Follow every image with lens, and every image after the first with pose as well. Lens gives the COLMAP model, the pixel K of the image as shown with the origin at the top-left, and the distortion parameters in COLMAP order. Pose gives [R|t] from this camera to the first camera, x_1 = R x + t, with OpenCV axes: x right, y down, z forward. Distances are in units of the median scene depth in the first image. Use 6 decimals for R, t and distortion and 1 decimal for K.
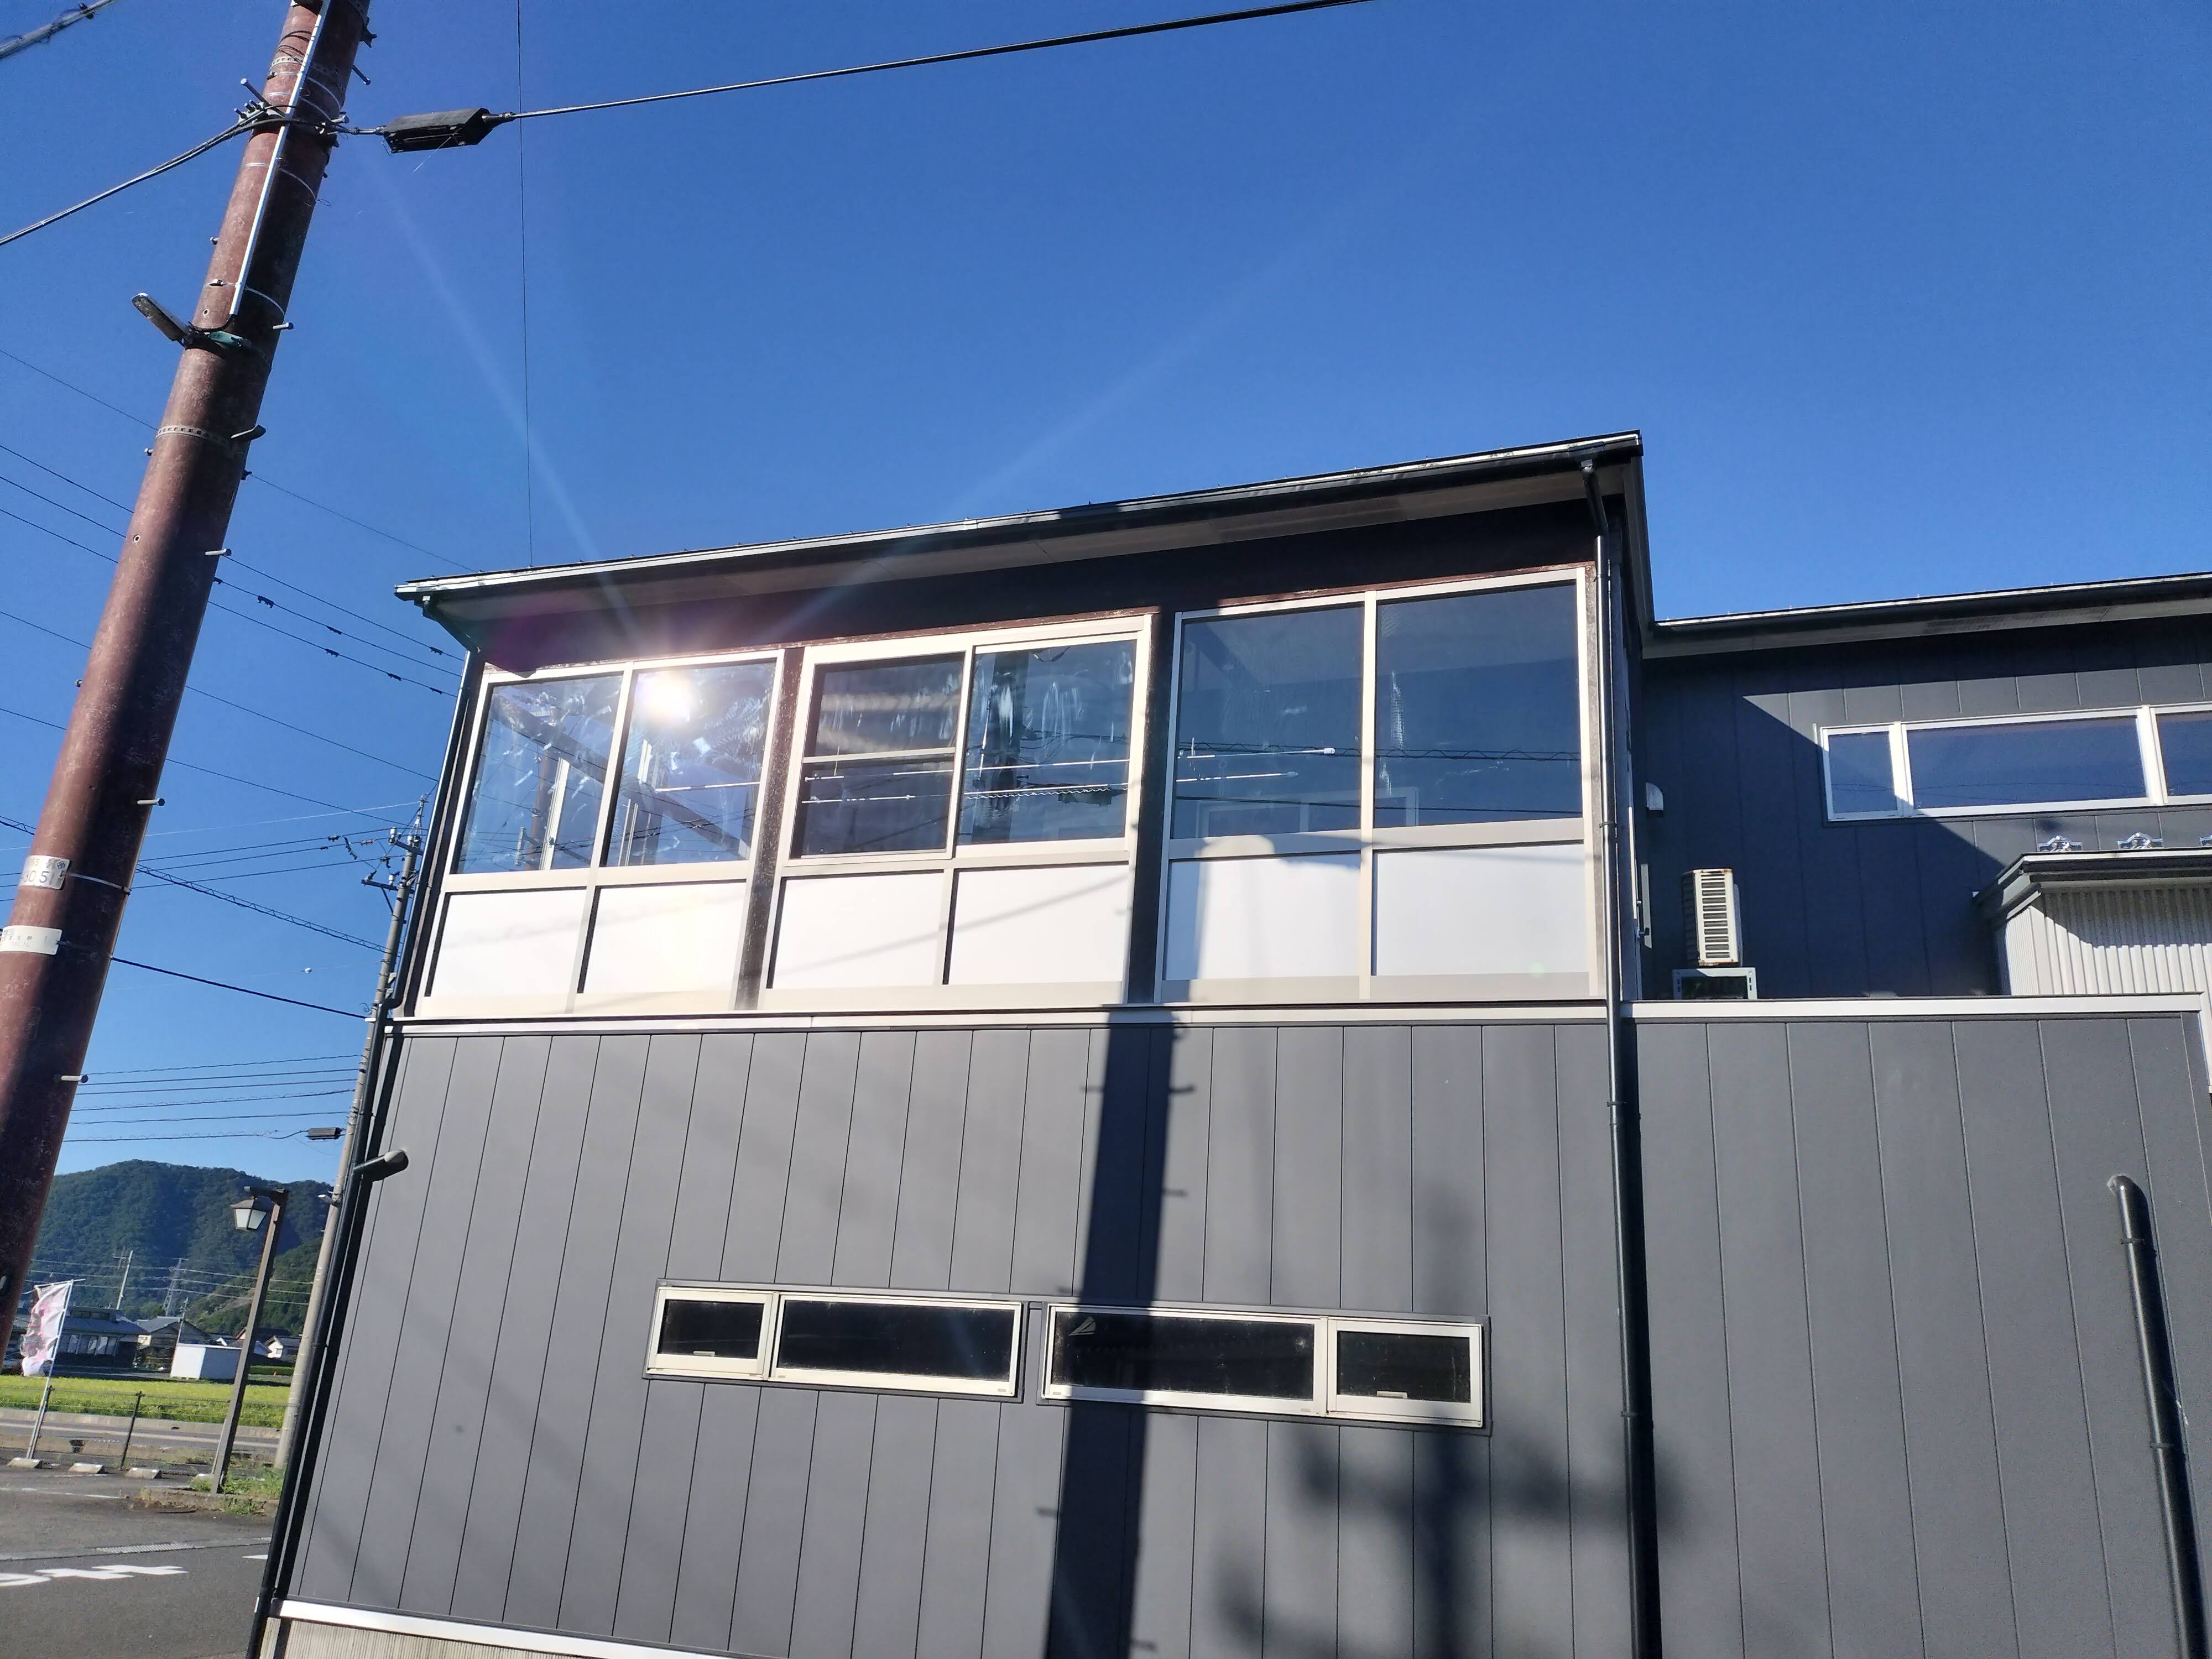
lens RADIAL K [[1704.7, 0, 1108.0], [0, 1704.7, 789.7], [0, 0, 1]] dist [0.040426, -0.003161]
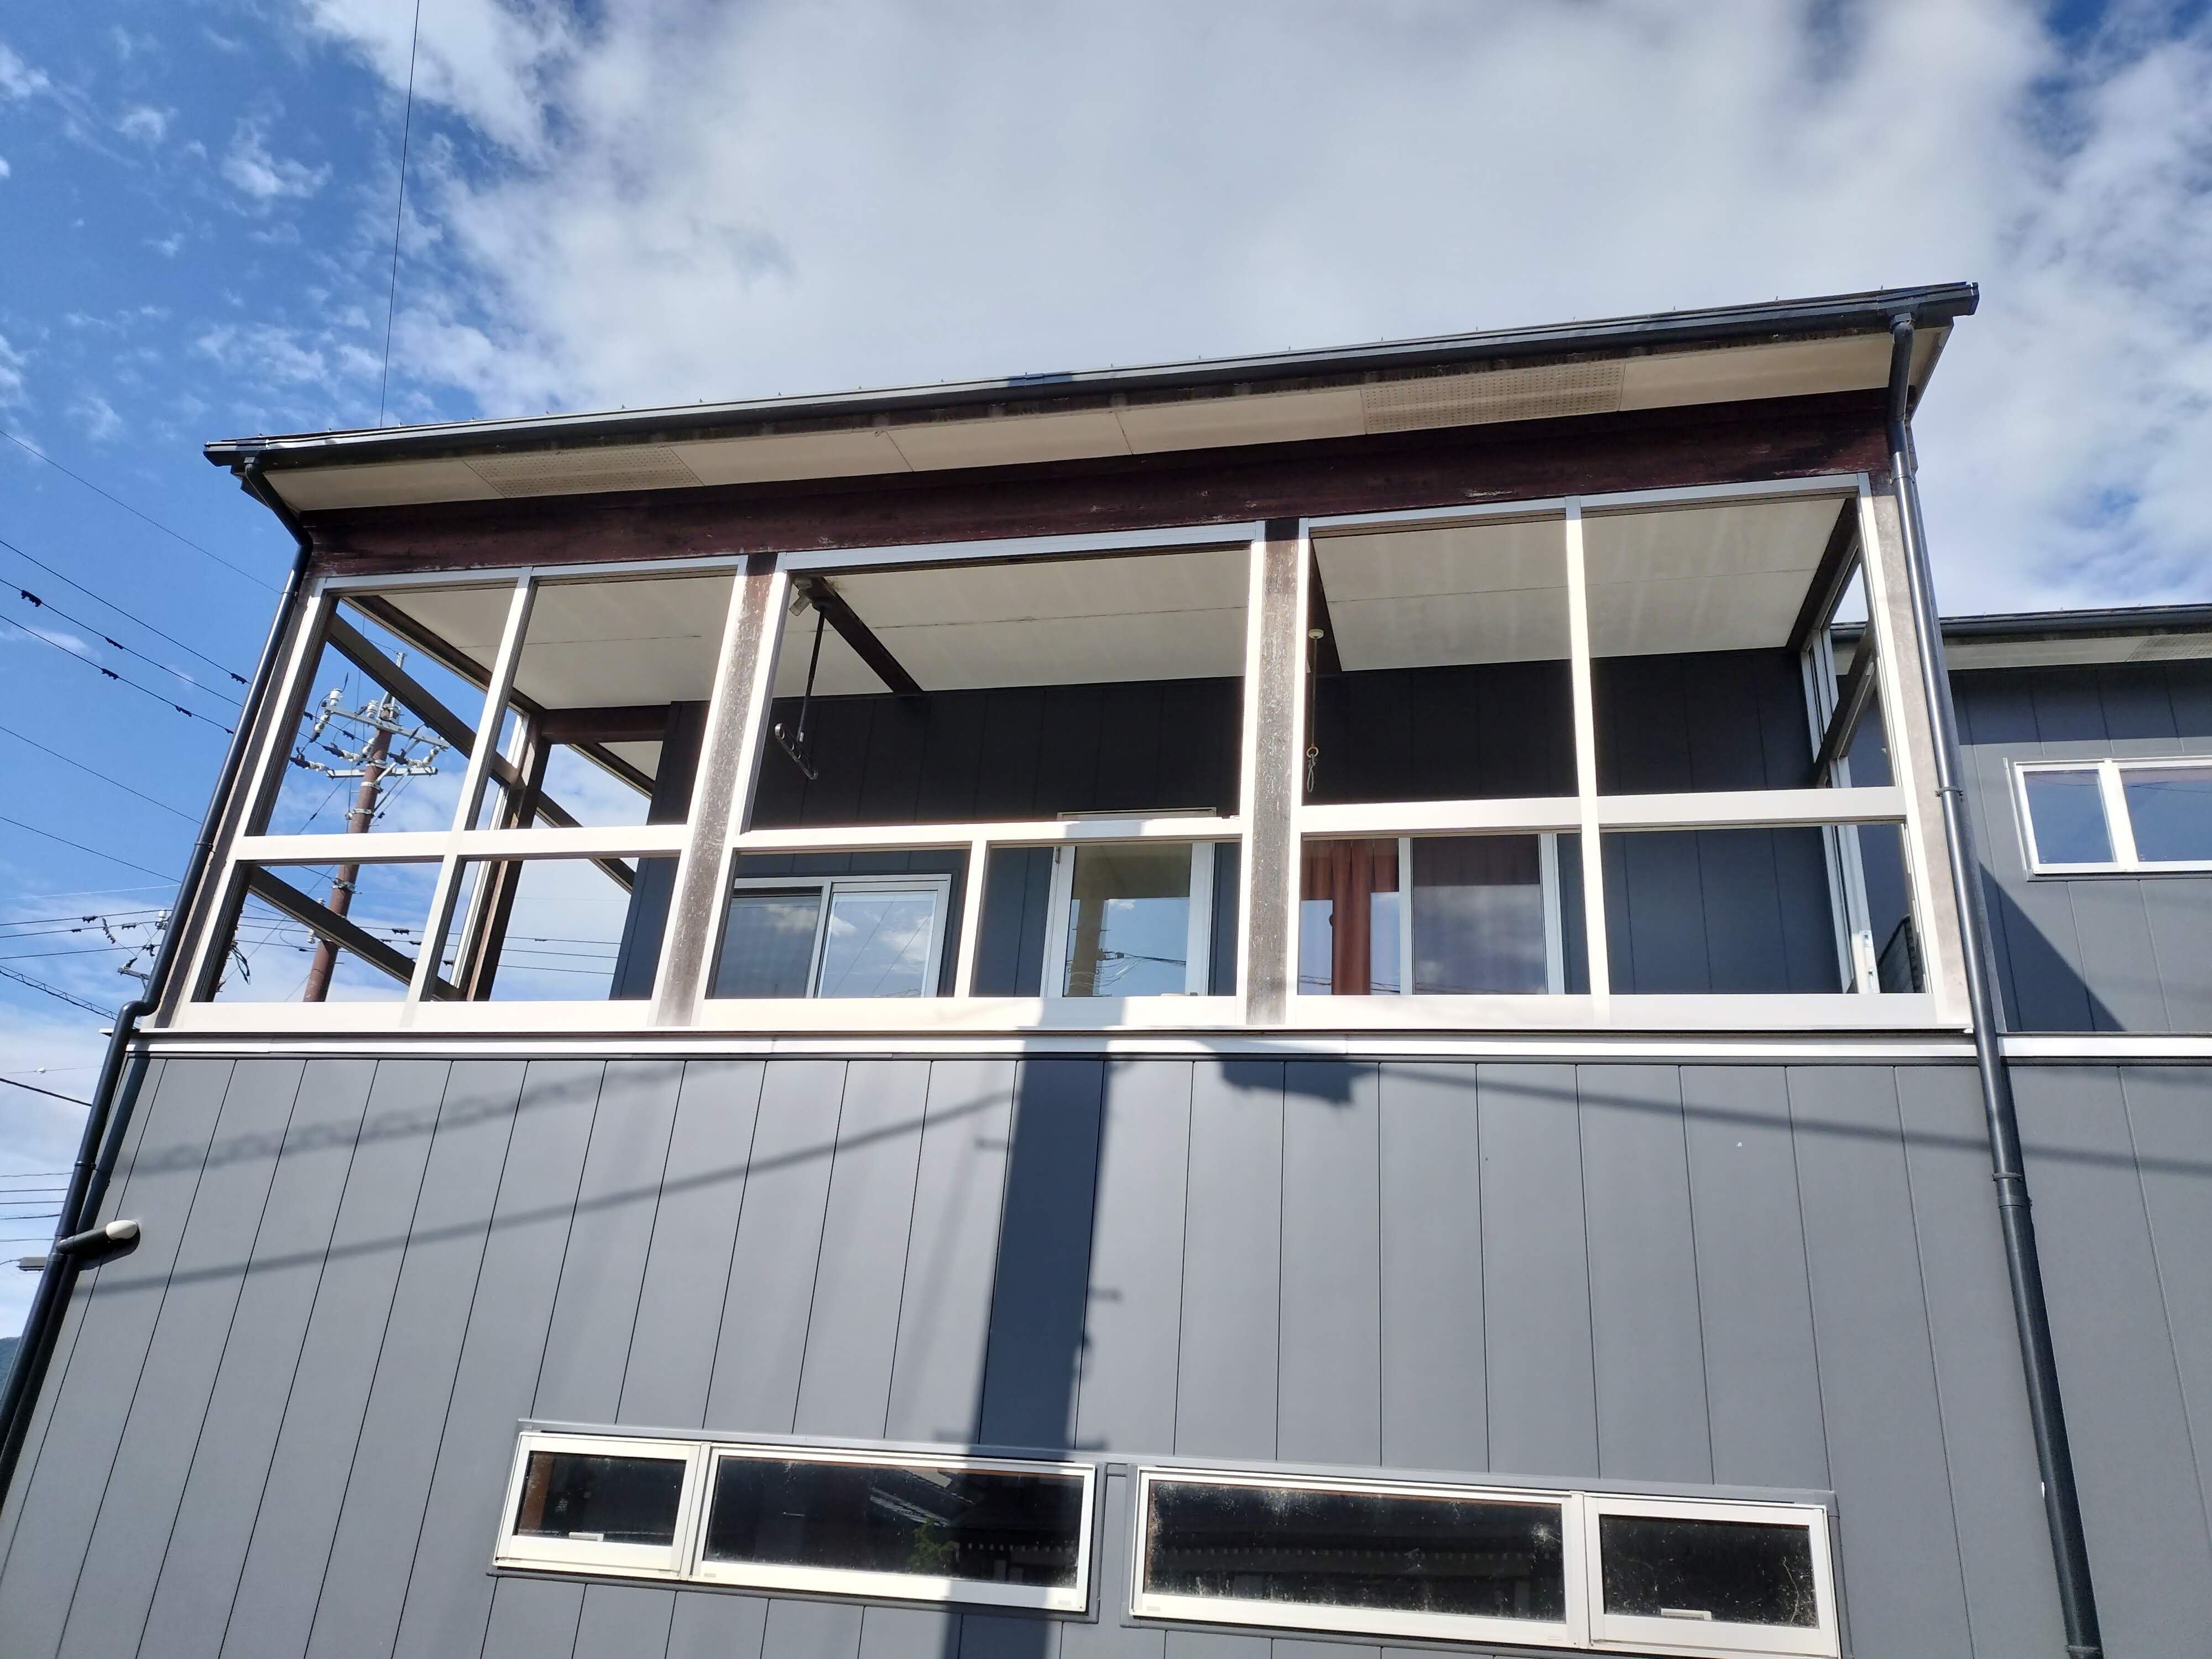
lens RADIAL K [[1629.3, 0, 1080.6], [0, 1629.3, 830.2], [0, 0, 1]] dist [0.004253, -0.001148]
pose [[0.991842, 0.060845, 0.112011, -0.135420], [-0.049899, 0.993929, -0.098062, 0.112828], [-0.117297, 0.091672, 0.988857, 0.338970]]
